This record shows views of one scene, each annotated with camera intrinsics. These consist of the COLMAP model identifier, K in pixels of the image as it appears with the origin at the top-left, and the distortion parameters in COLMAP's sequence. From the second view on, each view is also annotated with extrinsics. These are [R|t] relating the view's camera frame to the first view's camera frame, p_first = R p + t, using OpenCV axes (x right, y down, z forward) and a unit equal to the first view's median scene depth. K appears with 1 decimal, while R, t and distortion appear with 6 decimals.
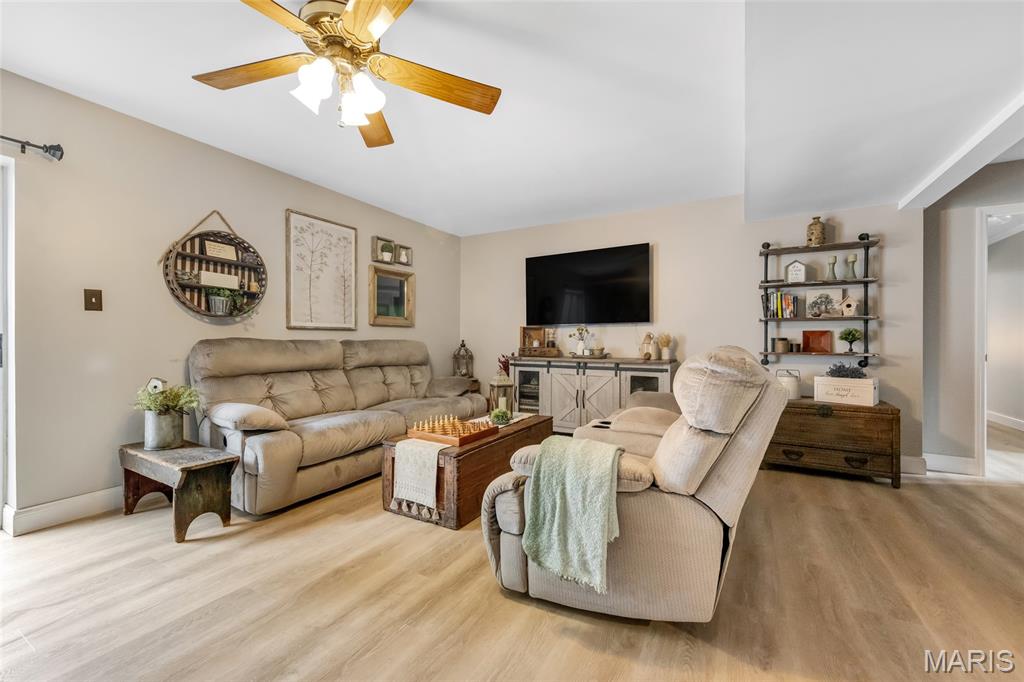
lens RADIAL K [[399.4, 0, 513.4], [0, 399.4, 342.9], [0, 0, 1]] dist [0.001833, 0.000024]
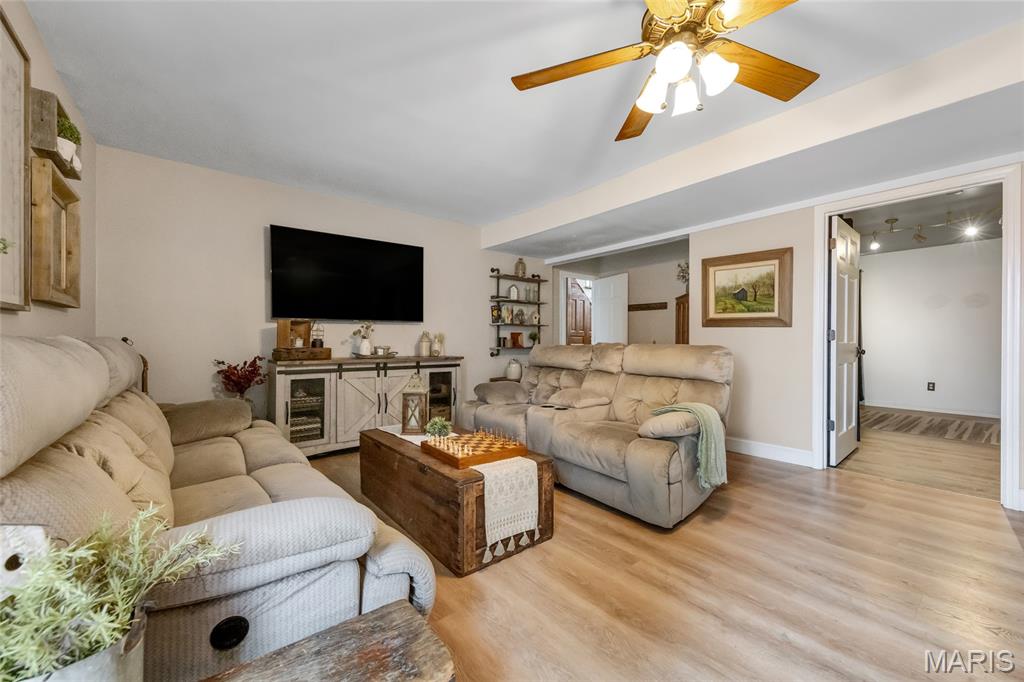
lens RADIAL K [[399.4, 0, 513.4], [0, 399.4, 342.9], [0, 0, 1]] dist [0.001833, 0.000024]
pose [[0.377824, -0.007249, 0.925849, -0.659563], [0.004869, 0.999971, 0.005842, -0.000697], [-0.925865, 0.002300, 0.377848, 0.453222]]
